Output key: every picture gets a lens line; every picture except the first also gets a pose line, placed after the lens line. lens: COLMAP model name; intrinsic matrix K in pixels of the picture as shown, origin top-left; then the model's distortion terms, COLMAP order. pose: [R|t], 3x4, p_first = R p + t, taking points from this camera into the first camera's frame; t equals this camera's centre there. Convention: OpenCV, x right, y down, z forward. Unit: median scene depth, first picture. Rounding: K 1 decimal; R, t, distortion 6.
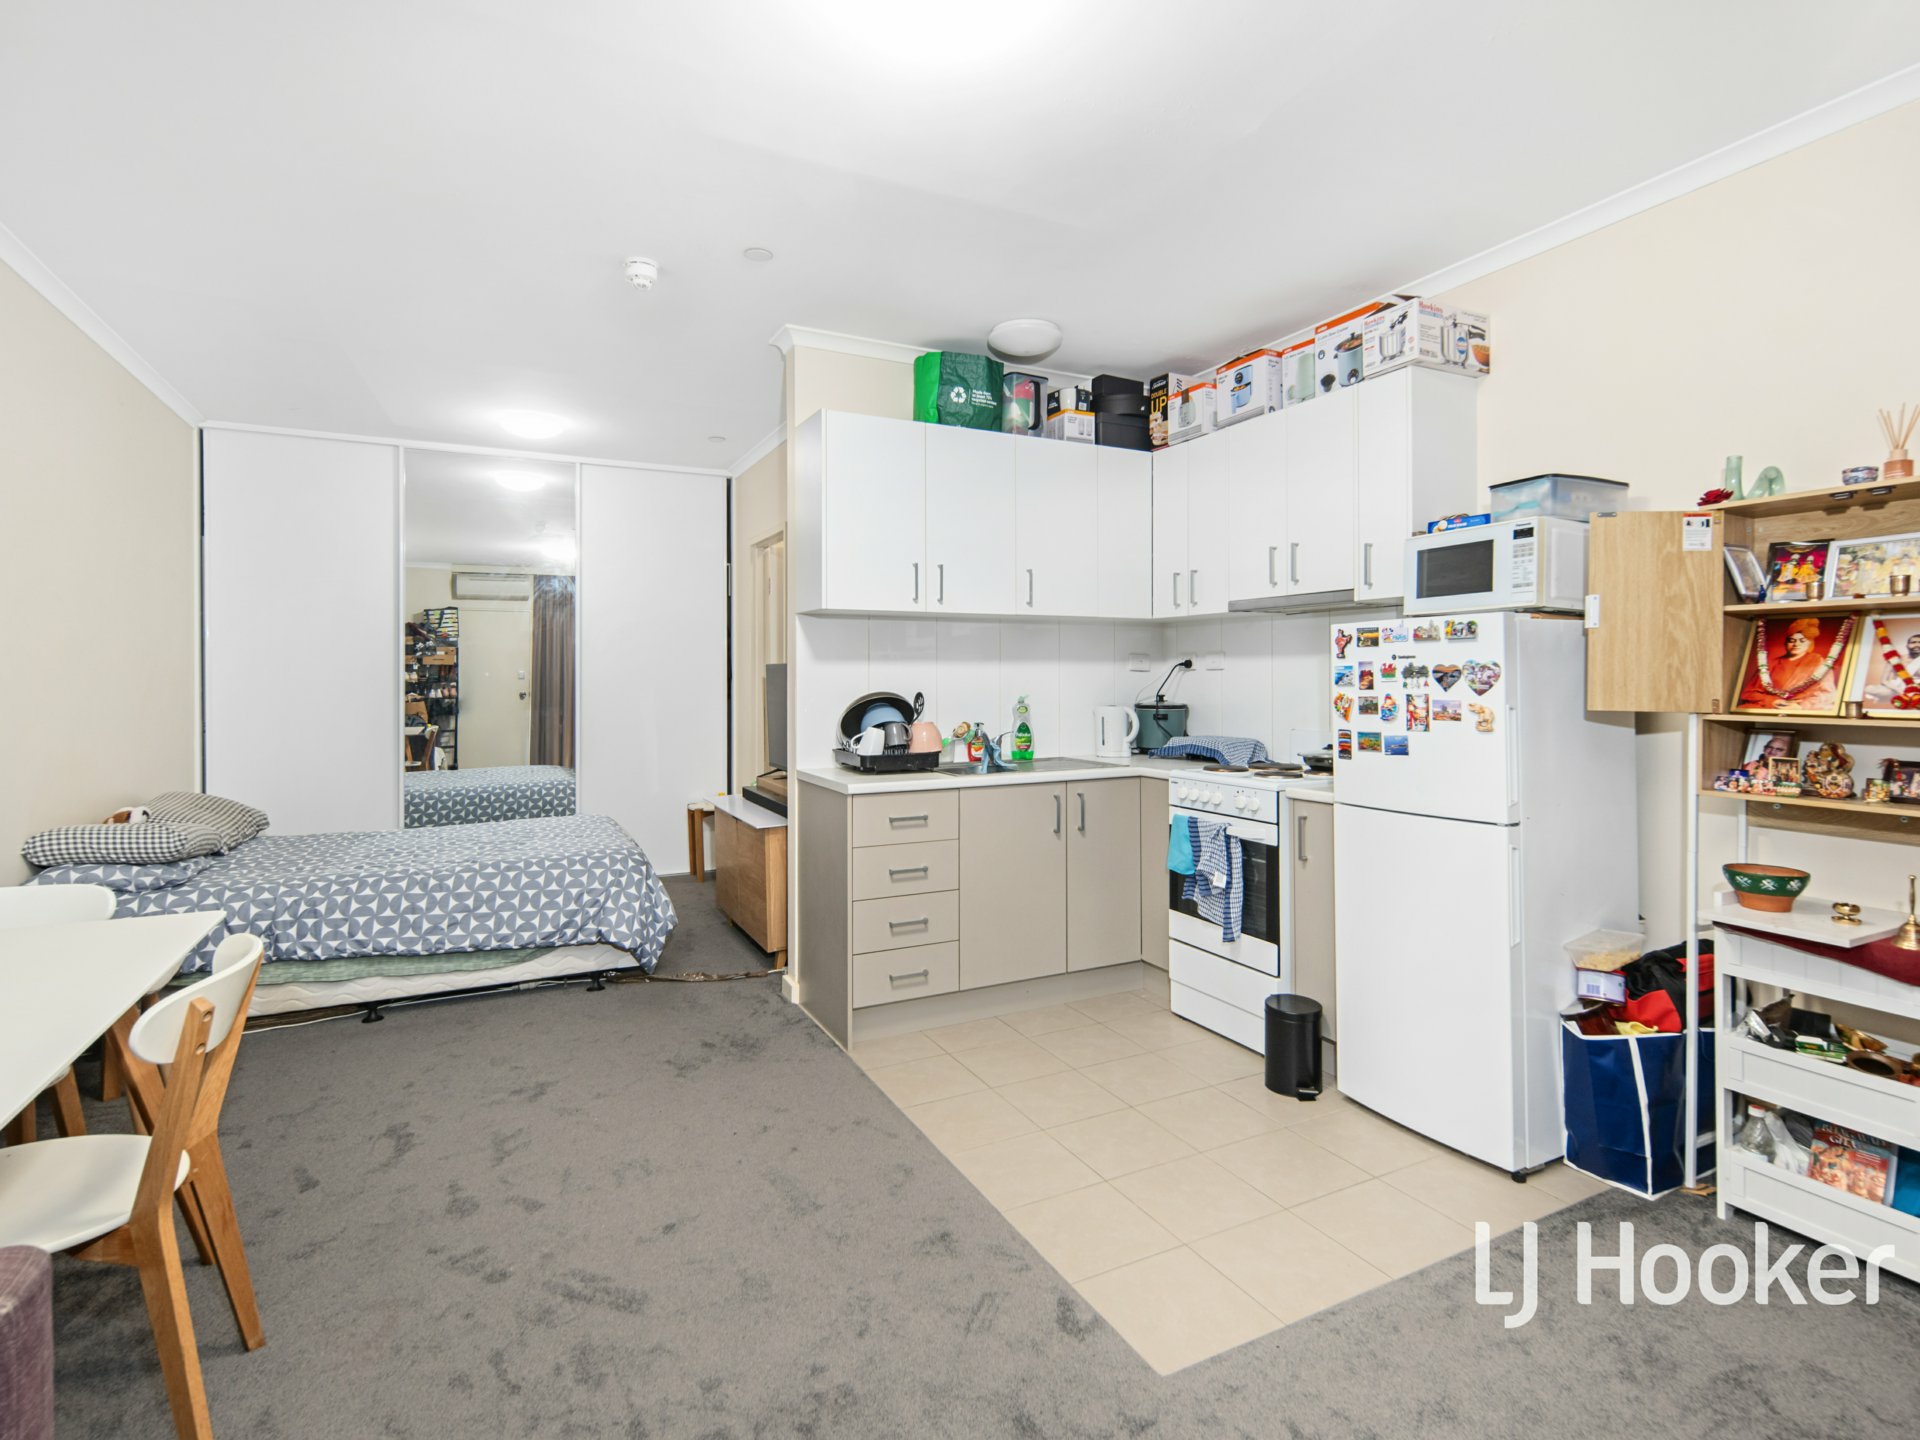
lens RADIAL K [[953.3, 0, 965.0], [0, 953.3, 675.3], [0, 0, 1]] dist [0.006315, -0.003977]
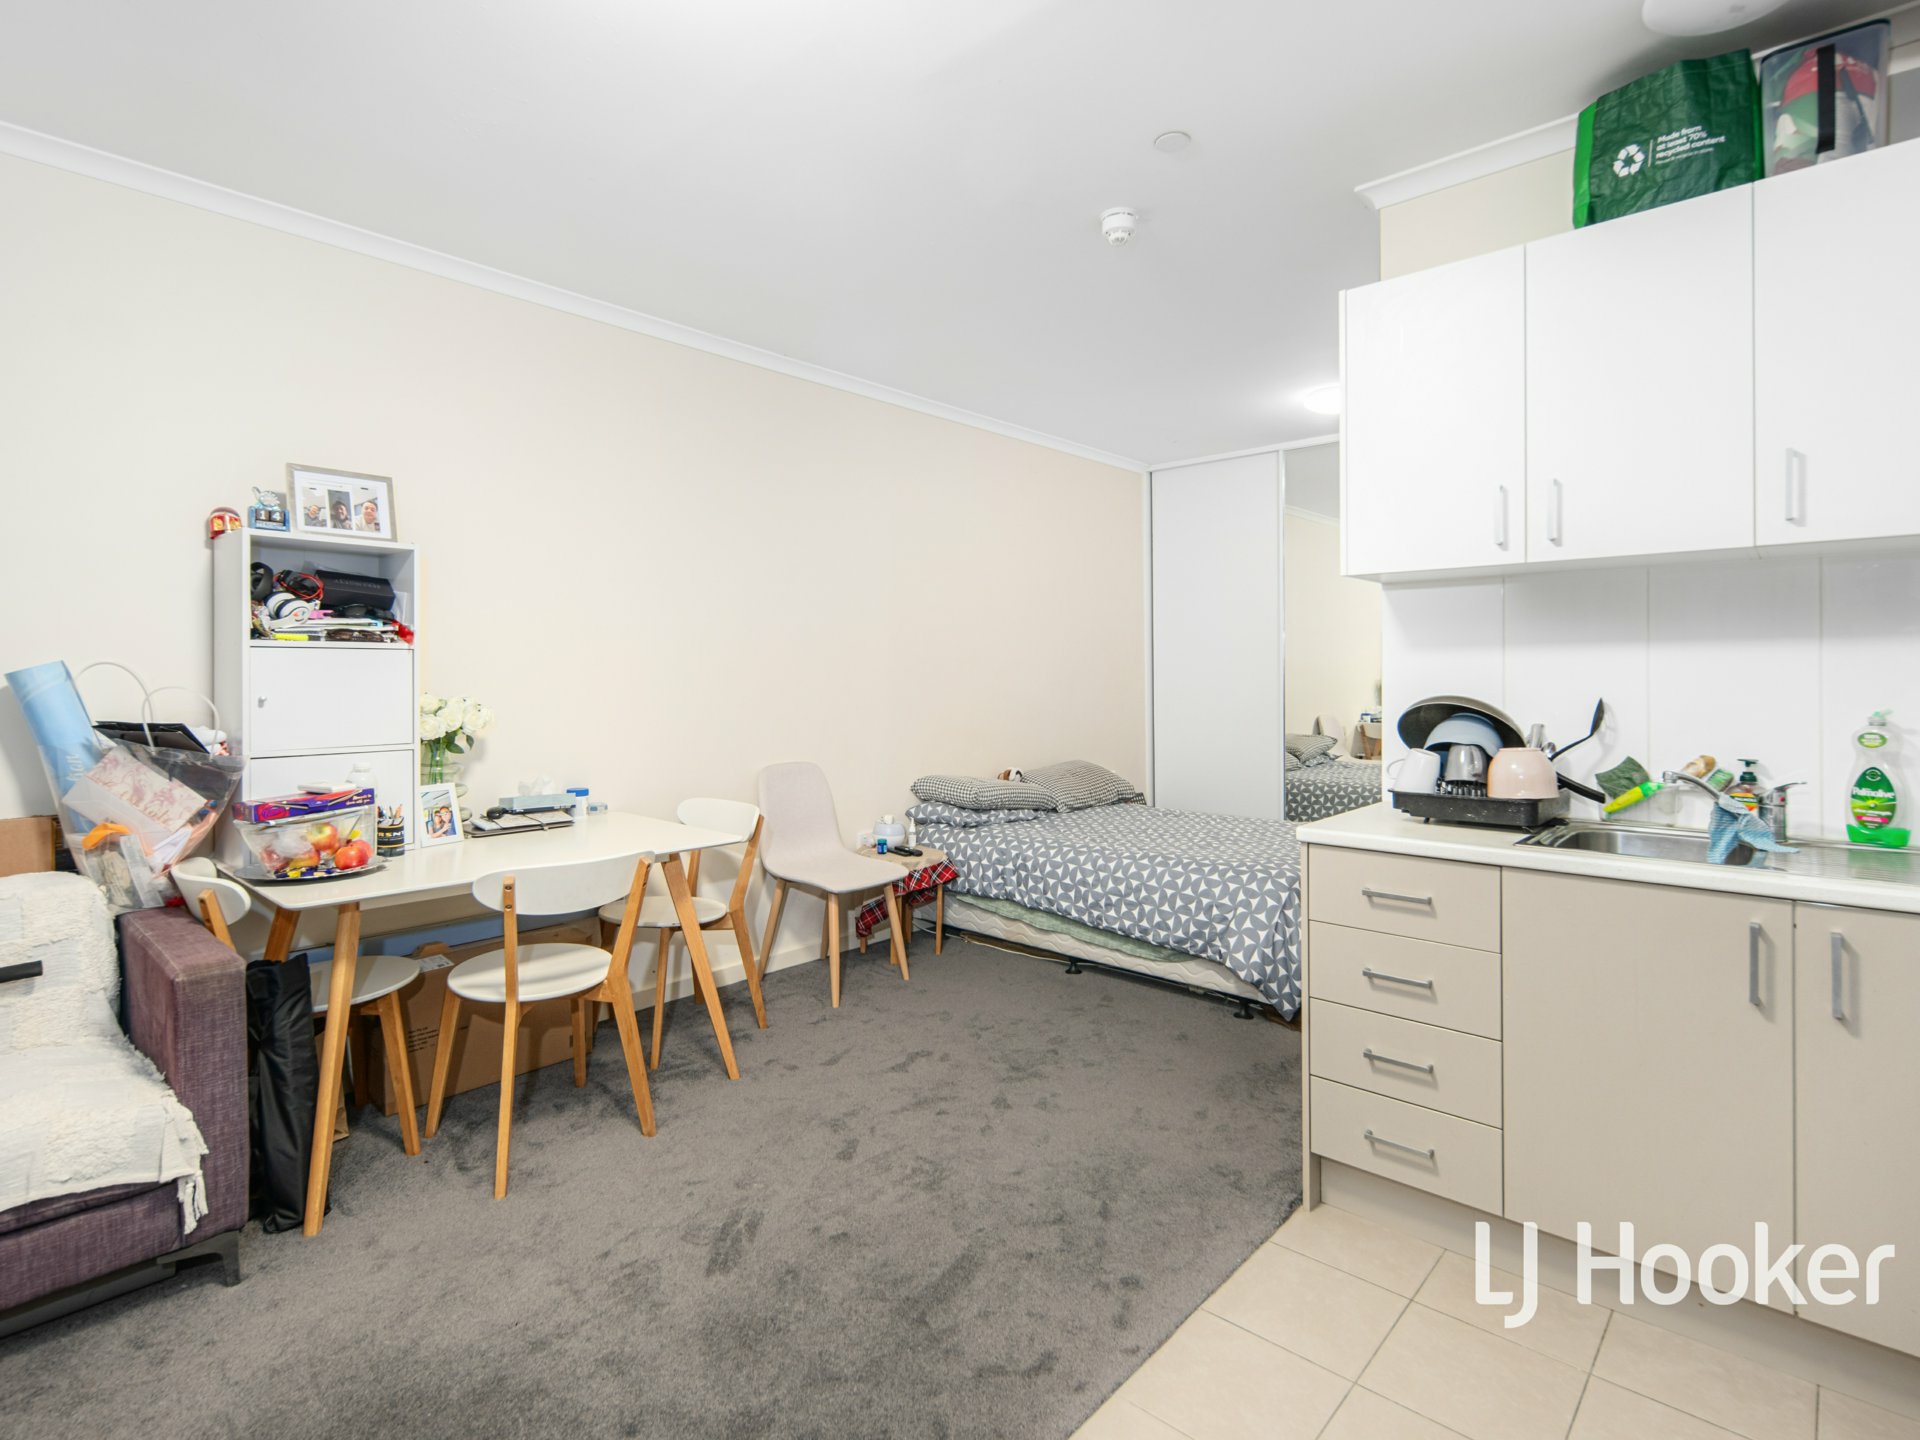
lens RADIAL K [[953.3, 0, 962.6], [0, 953.3, 675.1], [0, 0, 1]] dist [0.006315, -0.003977]
pose [[0.358358, 0.003310, -0.933578, 0.380301], [0.005400, 0.999970, 0.005619, -0.001771], [0.933569, -0.007055, 0.358330, 0.449742]]
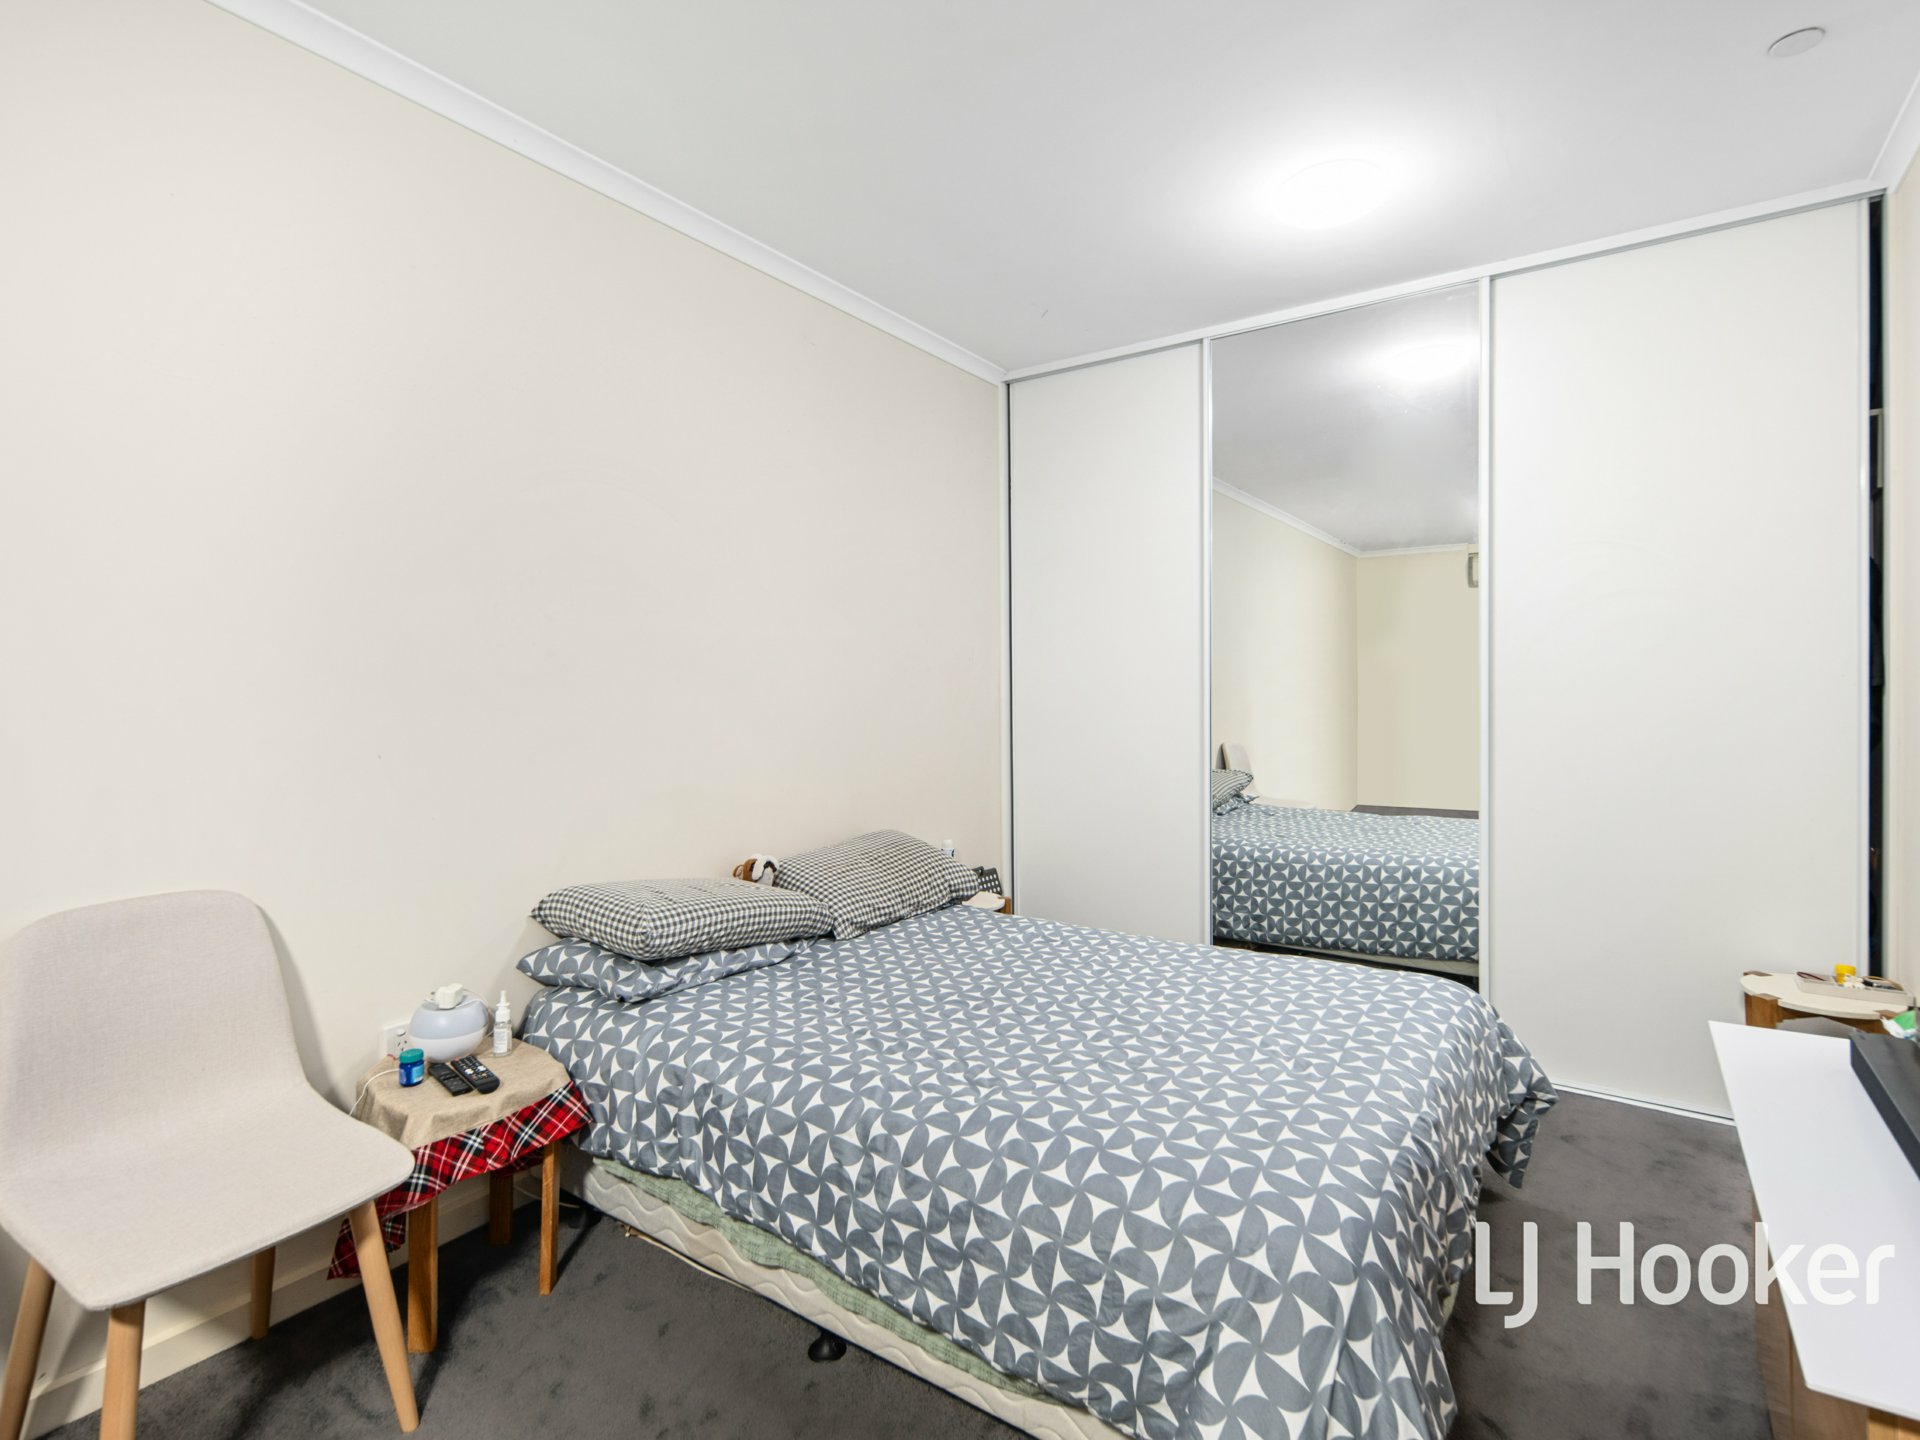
lens RADIAL K [[953.3, 0, 958.9], [0, 953.3, 688.4], [0, 0, 1]] dist [0.006315, -0.003977]
pose [[0.480613, 0.002981, -0.876928, -0.131155], [0.002235, 0.999987, 0.004624, 0.002704], [0.876930, -0.004182, 0.480600, 0.783023]]
